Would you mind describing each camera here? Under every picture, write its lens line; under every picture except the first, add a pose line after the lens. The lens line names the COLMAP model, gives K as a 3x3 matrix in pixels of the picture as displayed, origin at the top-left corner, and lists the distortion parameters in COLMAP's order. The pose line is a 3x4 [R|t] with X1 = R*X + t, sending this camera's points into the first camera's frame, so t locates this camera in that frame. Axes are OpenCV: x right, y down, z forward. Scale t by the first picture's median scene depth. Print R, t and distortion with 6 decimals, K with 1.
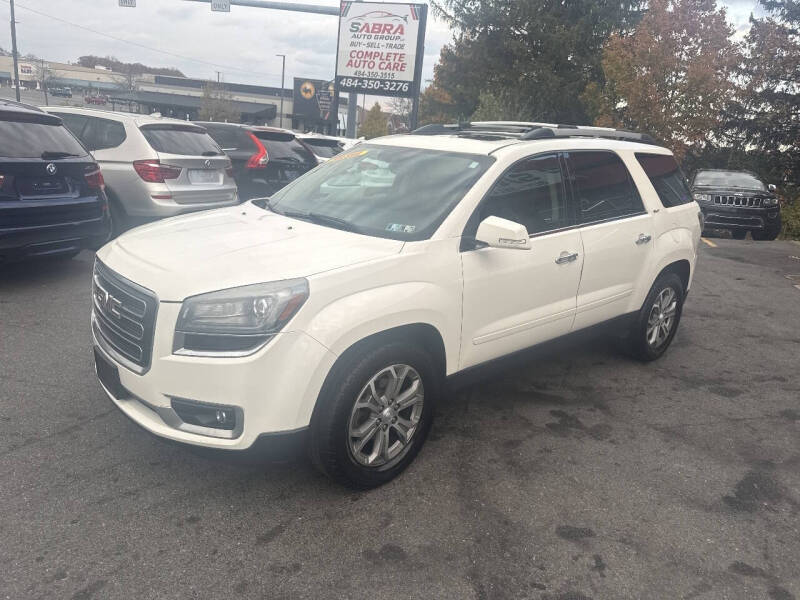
lens RADIAL K [[561.9, 0, 402.3], [0, 561.9, 302.5], [0, 0, 1]] dist [0.035644, -0.036953]
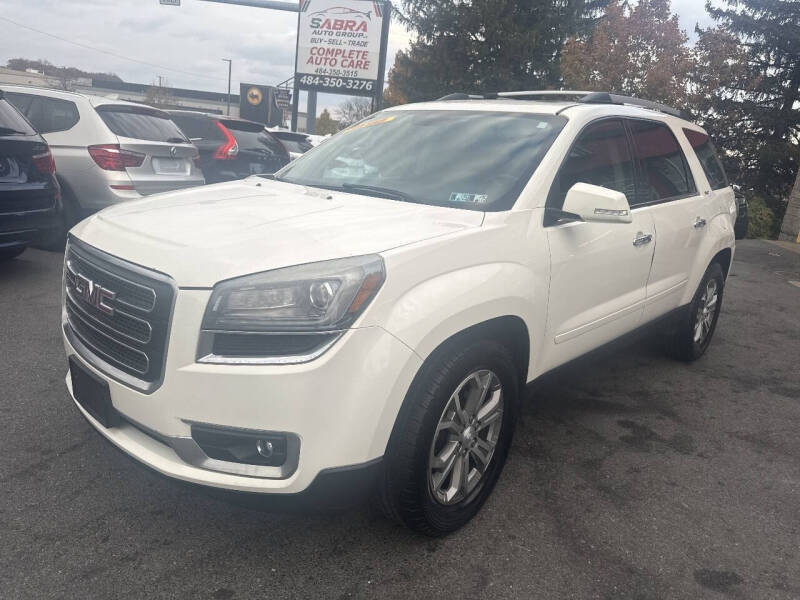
lens RADIAL K [[563.6, 0, 400.0], [0, 563.6, 300.0], [0, 0, 1]] dist [0.025526, -0.025280]
pose [[0.996243, -0.016107, 0.085096, -0.114955], [0.017769, 0.999665, -0.018805, 0.016841], [-0.084765, 0.020247, 0.996195, 0.147270]]
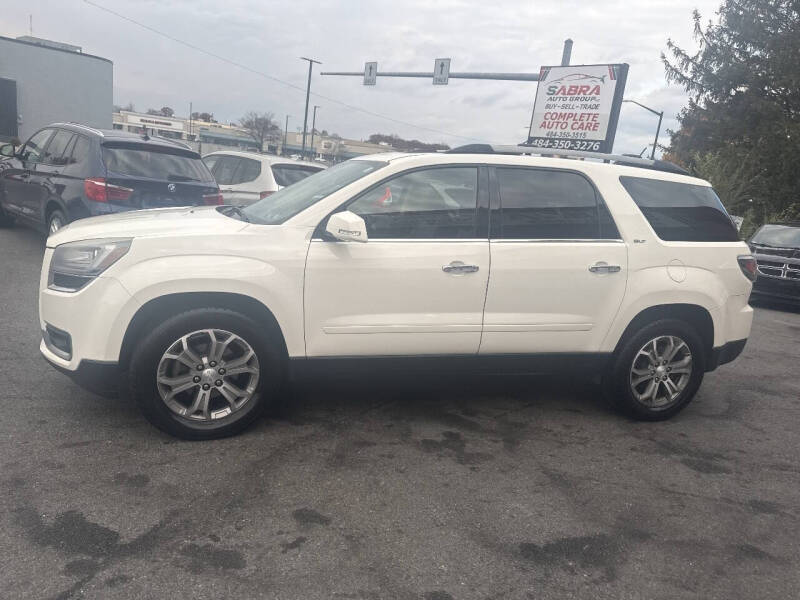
lens RADIAL K [[561.9, 0, 402.3], [0, 561.9, 302.5], [0, 0, 1]] dist [0.035644, -0.036953]
pose [[0.907990, 0.104435, -0.405768, 0.476950], [-0.150661, 0.985043, -0.083610, 0.059554], [0.390967, 0.137050, 0.910144, 0.073181]]
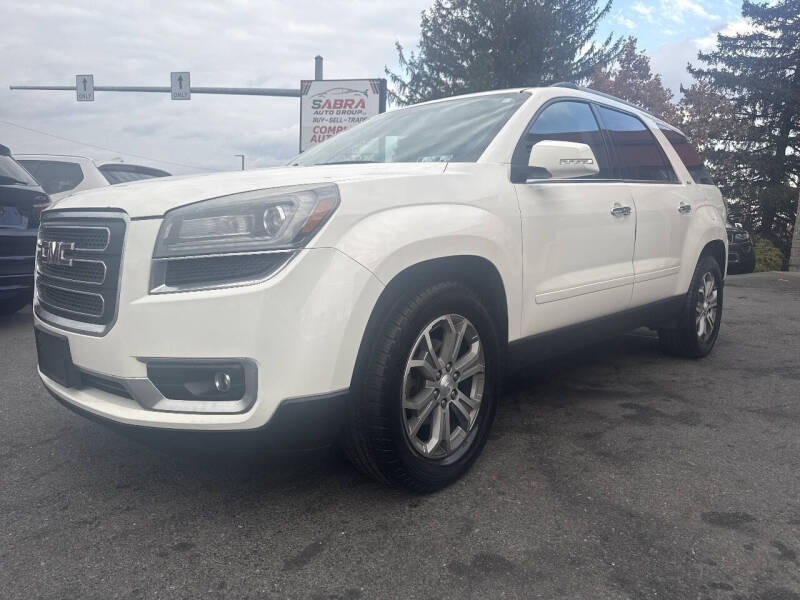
lens RADIAL K [[562.2, 0, 404.6], [0, 562.2, 301.9], [0, 0, 1]] dist [0.034622, -0.039197]
pose [[0.995151, -0.071131, 0.067937, -0.077485], [0.080849, 0.984901, -0.153078, 0.126807], [-0.056023, 0.157828, 0.985876, 0.163129]]
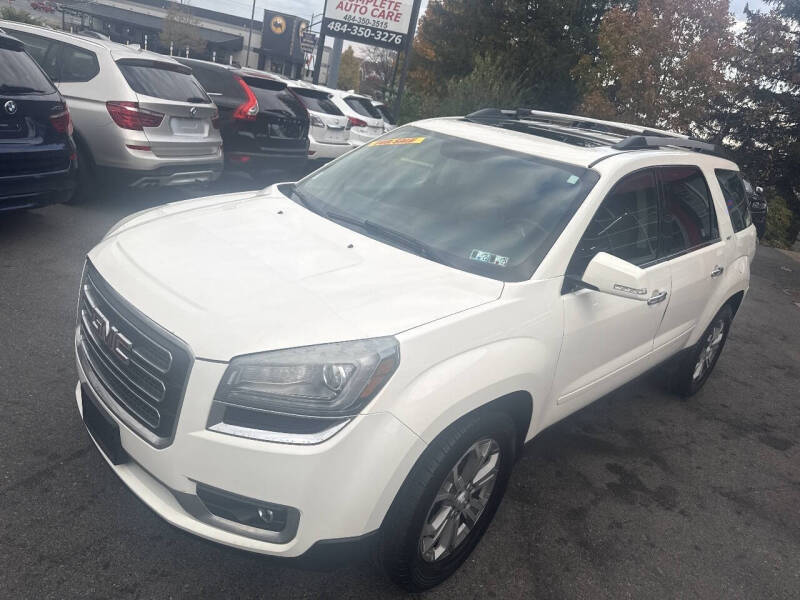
lens RADIAL K [[563.6, 0, 400.0], [0, 563.6, 300.0], [0, 0, 1]] dist [0.025526, -0.025280]
pose [[0.992911, 0.084180, 0.083916, -0.128131], [-0.090191, 0.993418, 0.070616, -0.080379], [-0.077419, -0.077684, 0.993968, 0.148301]]
